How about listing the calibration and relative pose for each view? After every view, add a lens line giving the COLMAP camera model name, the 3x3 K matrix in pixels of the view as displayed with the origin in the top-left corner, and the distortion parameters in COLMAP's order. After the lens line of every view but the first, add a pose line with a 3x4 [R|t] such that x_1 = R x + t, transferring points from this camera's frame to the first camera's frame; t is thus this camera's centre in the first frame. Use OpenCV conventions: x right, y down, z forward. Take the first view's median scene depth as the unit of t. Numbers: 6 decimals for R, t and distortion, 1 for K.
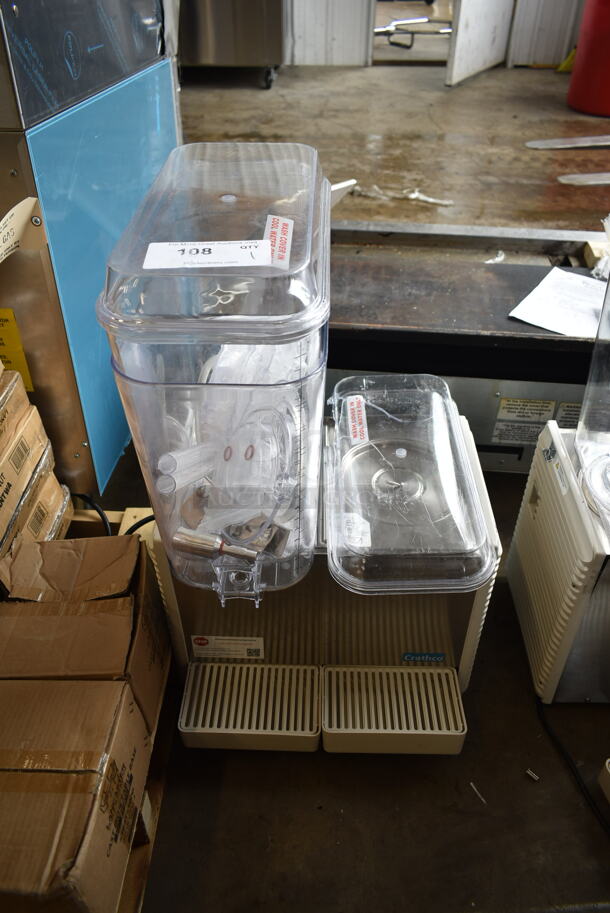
lens RADIAL K [[683.0, 0, 305.0], [0, 683.0, 456.5], [0, 0, 1]] dist [-0.004692, -0.005166]
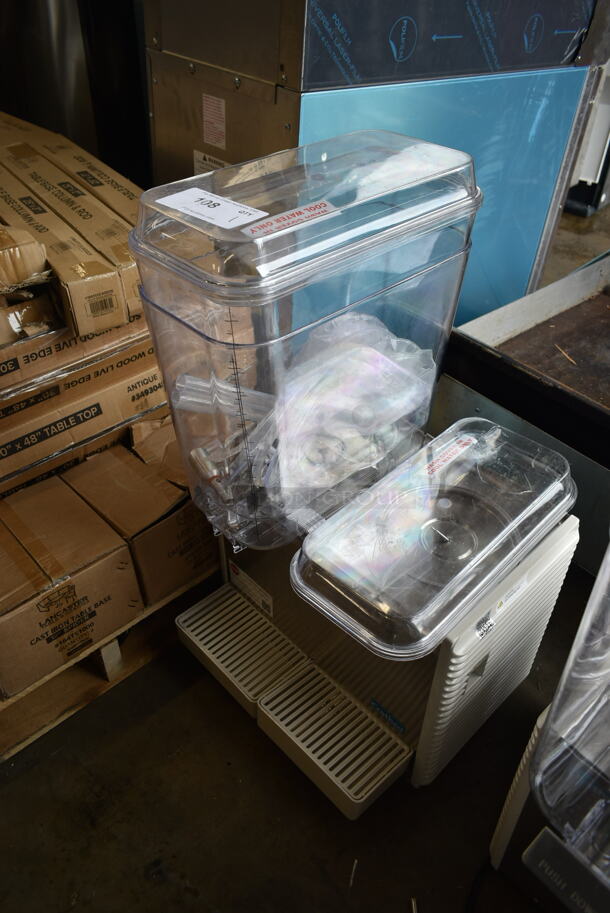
lens RADIAL K [[683.0, 0, 305.0], [0, 683.0, 456.5], [0, 0, 1]] dist [-0.004692, -0.005166]
pose [[0.713744, 0.458607, -0.529386, 0.429906], [-0.458407, 0.877328, 0.141981, -0.096564], [0.529559, 0.141336, 0.836416, 0.117619]]
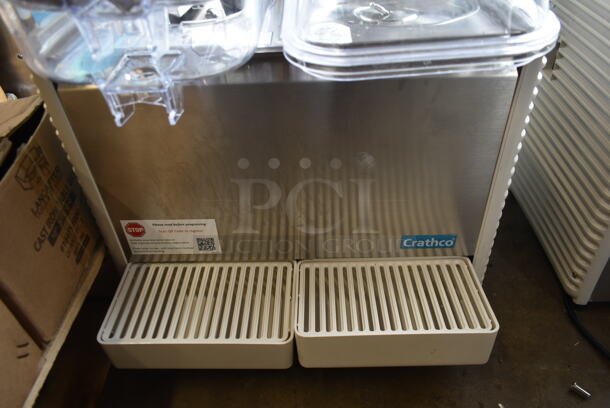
lens RADIAL K [[466.2, 0, 305.0], [0, 466.2, 204.0], [0, 0, 1]] dist [-0.002589, -0.003486]
pose [[0.999308, -0.036096, -0.009012, 0.043131], [0.036063, 0.999343, -0.003722, 0.253505], [0.009140, 0.003395, 0.999952, 0.486163]]
